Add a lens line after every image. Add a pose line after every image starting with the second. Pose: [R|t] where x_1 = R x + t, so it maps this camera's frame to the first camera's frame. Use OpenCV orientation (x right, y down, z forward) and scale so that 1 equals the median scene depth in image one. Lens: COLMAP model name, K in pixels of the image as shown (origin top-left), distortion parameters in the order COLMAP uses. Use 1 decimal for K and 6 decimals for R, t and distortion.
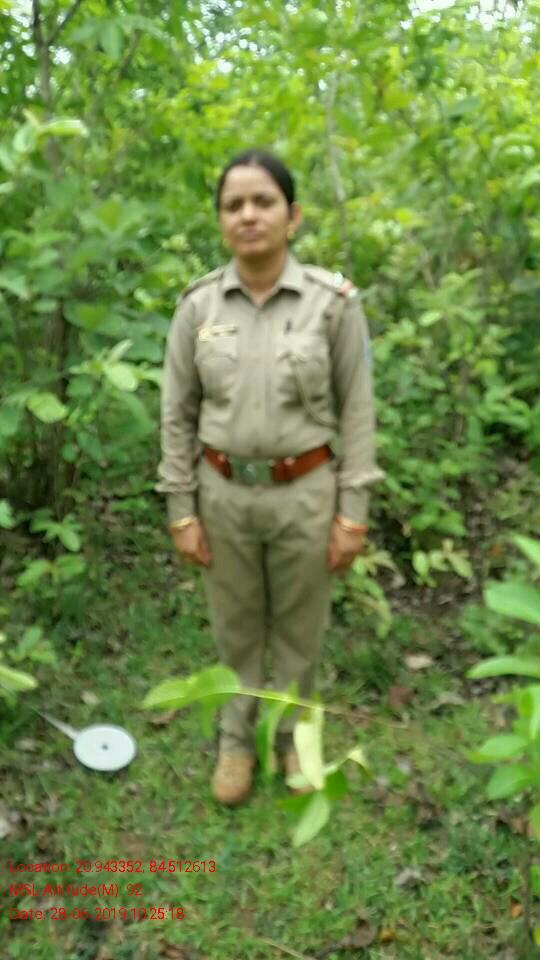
lens RADIAL K [[695.7, 0, 270.0], [0, 695.7, 480.0], [0, 0, 1]] dist [0.003265, 0.003308]
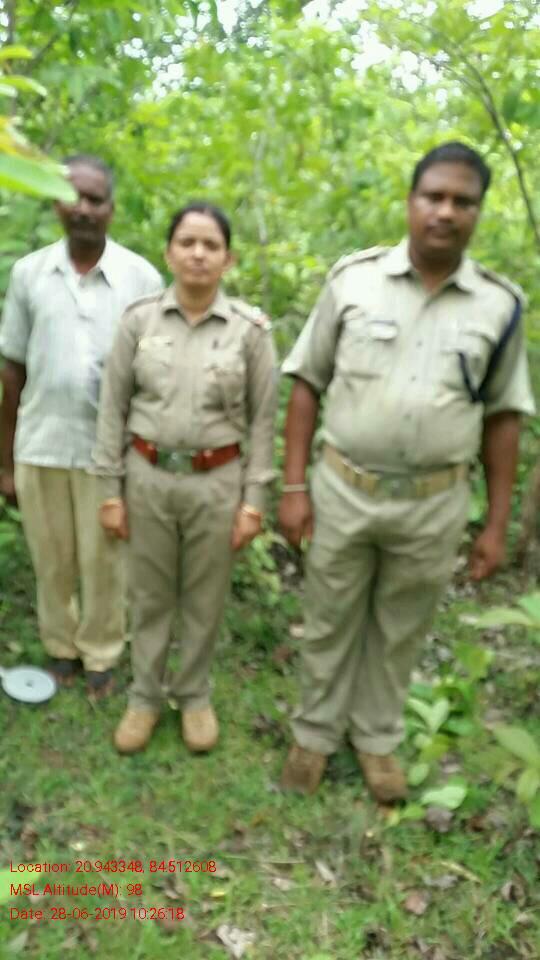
lens RADIAL K [[704.8, 0, 270.0], [0, 704.8, 480.0], [0, 0, 1]] dist [0.000494, -0.001377]
pose [[0.987132, 0.083475, 0.136388, -0.027800], [-0.077208, 0.995729, -0.050626, 0.069837], [-0.140032, 0.039444, 0.989361, -0.220334]]
